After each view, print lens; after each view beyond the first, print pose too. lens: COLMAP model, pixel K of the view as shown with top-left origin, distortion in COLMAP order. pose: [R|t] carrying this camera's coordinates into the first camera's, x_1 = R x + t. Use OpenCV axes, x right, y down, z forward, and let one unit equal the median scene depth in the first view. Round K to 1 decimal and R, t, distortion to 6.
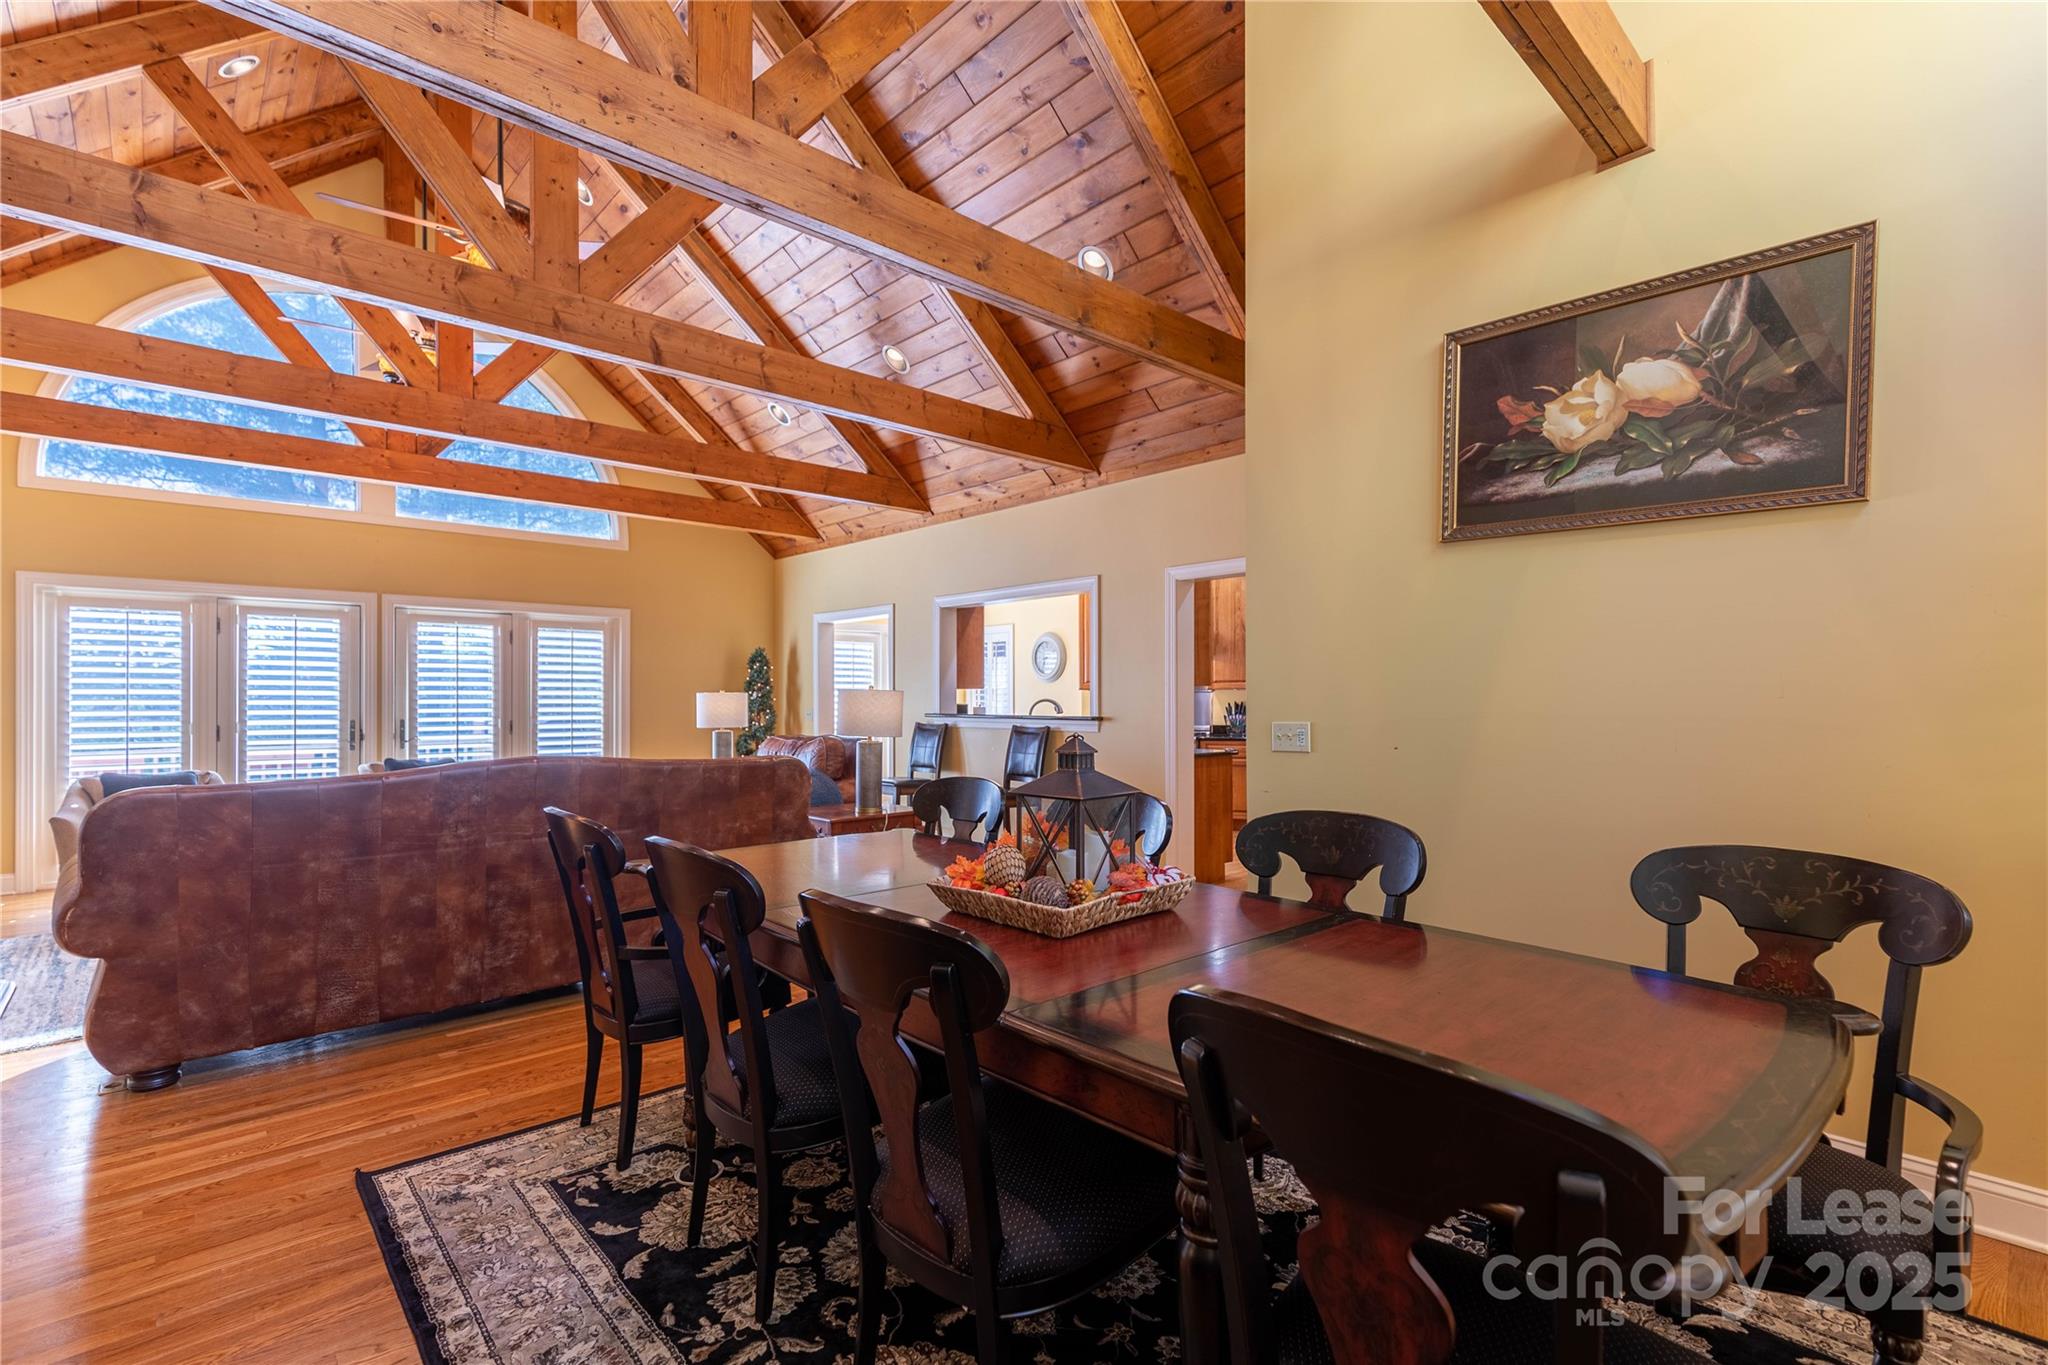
lens RADIAL K [[925.0, 0, 1075.7], [0, 925.0, 702.3], [0, 0, 1]] dist [0.013111, -0.000480]
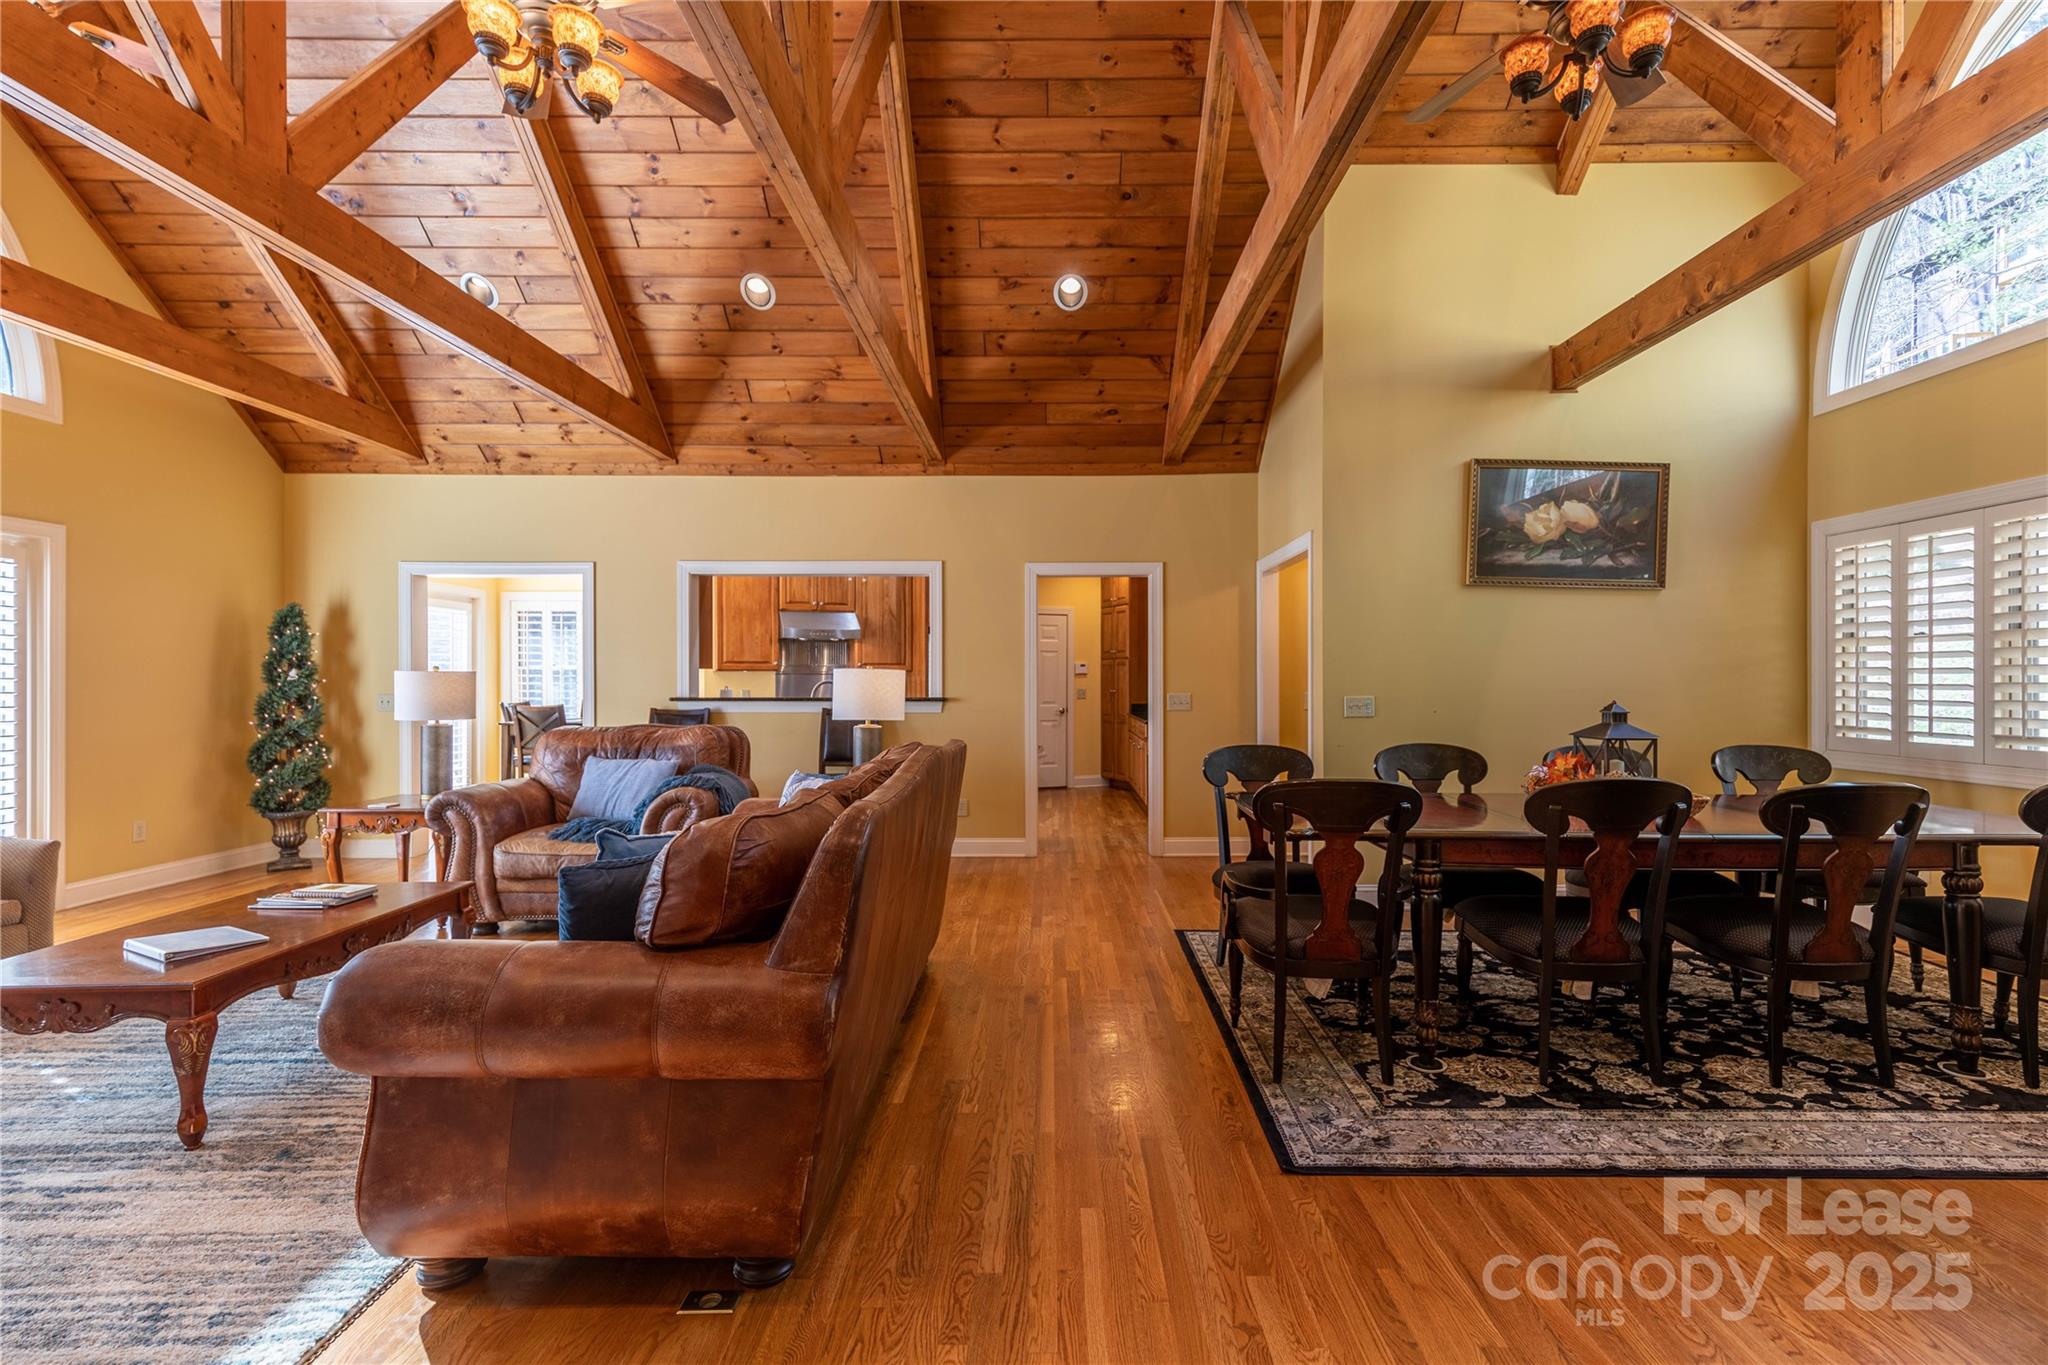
lens RADIAL K [[926.4, 0, 1037.3], [0, 926.4, 690.1], [0, 0, 1]] dist [0.014708, -0.004454]
pose [[0.690985, -0.006013, 0.722844, -1.490002], [0.002059, 0.999978, 0.006350, 0.001510], [-0.722866, -0.002899, 0.690982, 0.473243]]
